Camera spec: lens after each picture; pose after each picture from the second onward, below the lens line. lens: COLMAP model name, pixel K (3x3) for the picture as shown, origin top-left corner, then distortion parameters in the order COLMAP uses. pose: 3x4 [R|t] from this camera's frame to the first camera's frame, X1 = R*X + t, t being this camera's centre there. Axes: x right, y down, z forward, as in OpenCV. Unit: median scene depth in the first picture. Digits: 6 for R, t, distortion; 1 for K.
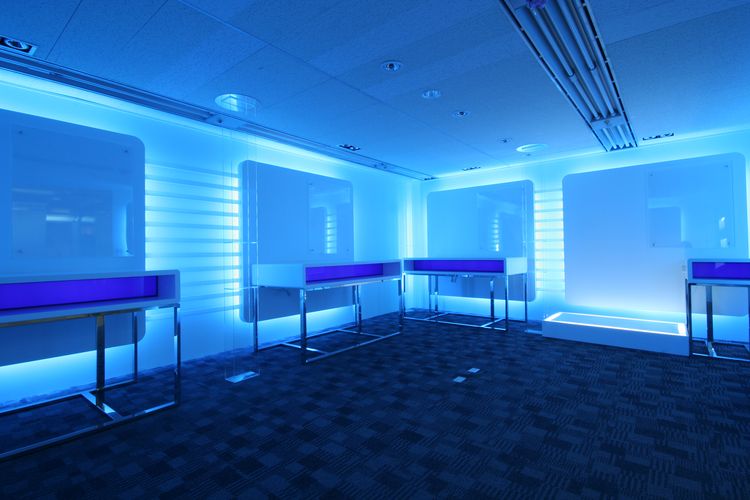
lens RADIAL K [[368.2, 0, 371.1], [0, 368.2, 247.5], [0, 0, 1]] dist [0.002094, 0.000025]
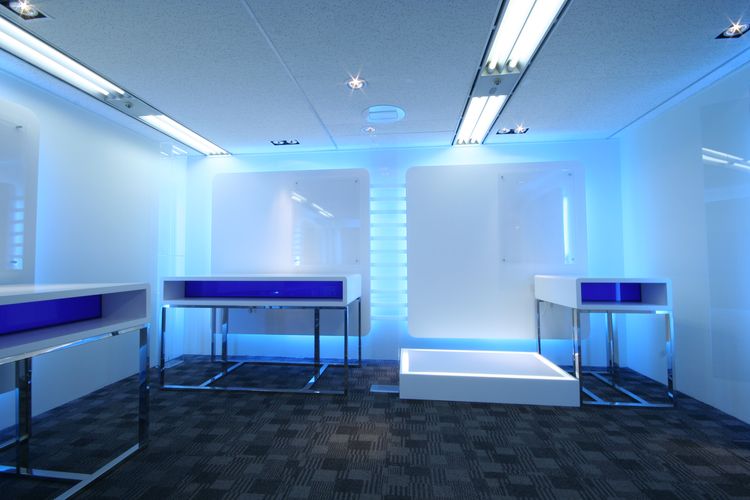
lens RADIAL K [[350.3, 0, 371.5], [0, 350.3, 248.9], [0, 0, 1]] dist [-0.000980, -0.000642]
pose [[0.835459, 0.030701, 0.548695, 0.097400], [-0.013933, 0.999301, -0.034699, 0.000053], [-0.549377, 0.021344, 0.835302, 0.641974]]
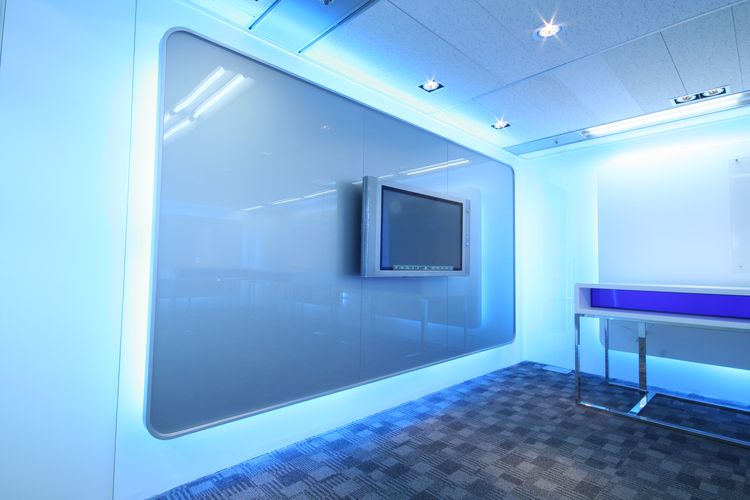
lens RADIAL K [[372.2, 0, 375.0], [0, 372.2, 250.0], [0, 0, 1]] dist [0.036617, -0.018971]
pose [[-0.114177, -0.032404, -0.992932, 0.226625], [0.003120, 0.999451, -0.032976, -0.005633], [0.993456, -0.006863, -0.114013, 0.032650]]
